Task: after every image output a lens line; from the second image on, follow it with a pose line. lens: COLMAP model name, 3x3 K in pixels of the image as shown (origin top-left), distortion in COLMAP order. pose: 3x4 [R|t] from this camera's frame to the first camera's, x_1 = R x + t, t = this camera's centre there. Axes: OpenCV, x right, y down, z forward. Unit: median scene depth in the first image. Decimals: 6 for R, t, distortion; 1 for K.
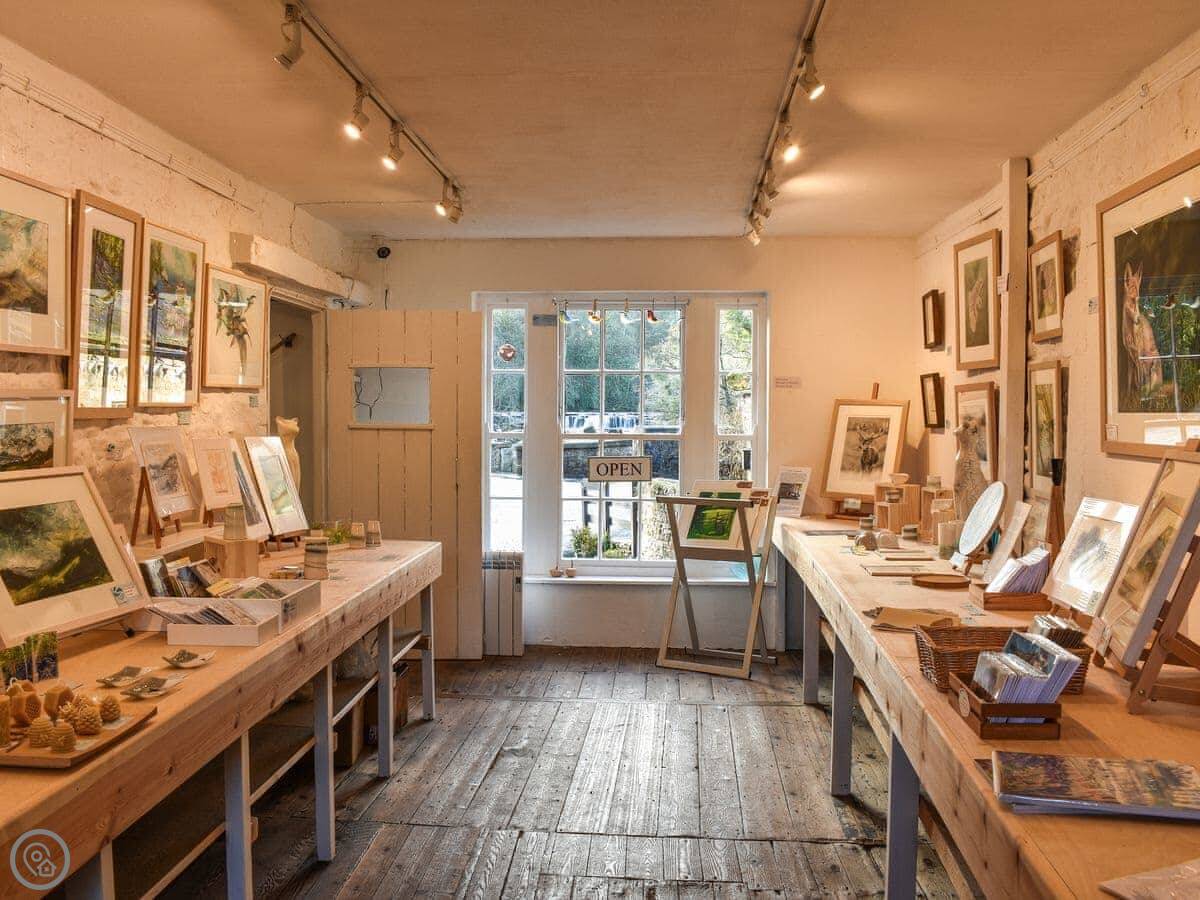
lens RADIAL K [[1115.8, 0, 675.1], [0, 1115.8, 466.5], [0, 0, 1]] dist [-0.077187, 0.004908]
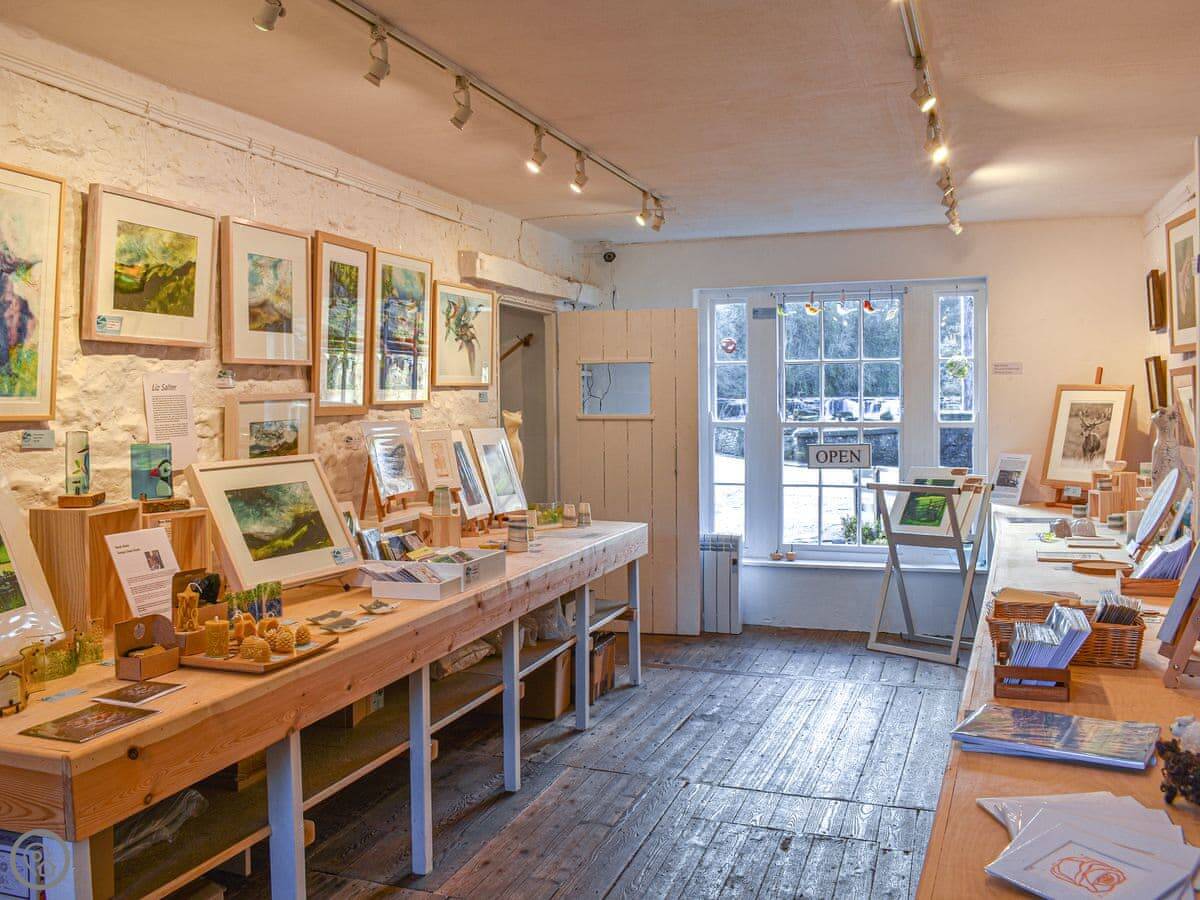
lens RADIAL K [[1146.8, 0, 633.5], [0, 1146.8, 453.3], [0, 0, 1]] dist [-0.054758, -0.021551]
pose [[0.957068, -0.001503, -0.289858, 0.121014], [0.001366, 0.999999, -0.000677, -0.000041], [0.289859, 0.000252, 0.957069, -0.097048]]
